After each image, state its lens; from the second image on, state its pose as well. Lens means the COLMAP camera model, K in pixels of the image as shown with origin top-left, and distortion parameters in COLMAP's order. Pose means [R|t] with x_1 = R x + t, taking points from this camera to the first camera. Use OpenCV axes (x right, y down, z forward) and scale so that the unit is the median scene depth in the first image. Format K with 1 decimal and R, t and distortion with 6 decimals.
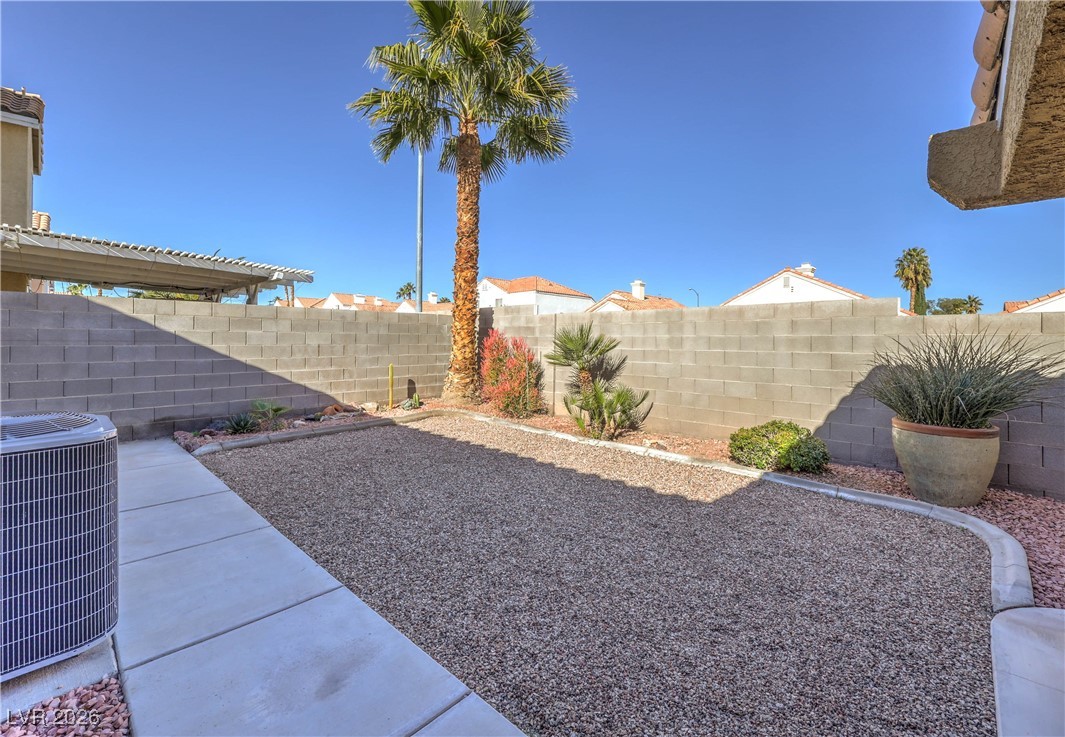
lens RADIAL K [[455.8, 0, 541.7], [0, 455.8, 337.6], [0, 0, 1]] dist [0.001366, 0.000671]
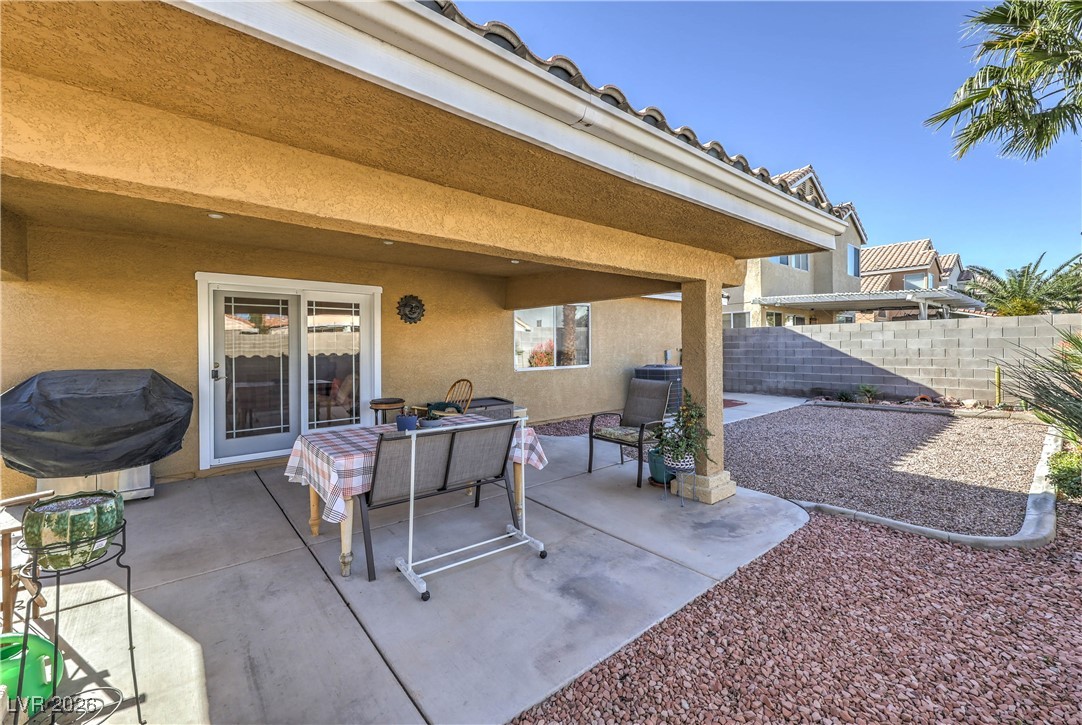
lens RADIAL K [[435.4, 0, 541.2], [0, 435.4, 358.9], [0, 0, 1]] dist [-0.000045, 0.000065]
pose [[-0.128347, 0.020226, -0.991523, 1.046410], [0.017259, 0.999686, 0.018159, 0.005270], [0.991579, -0.014782, -0.128656, 0.109033]]
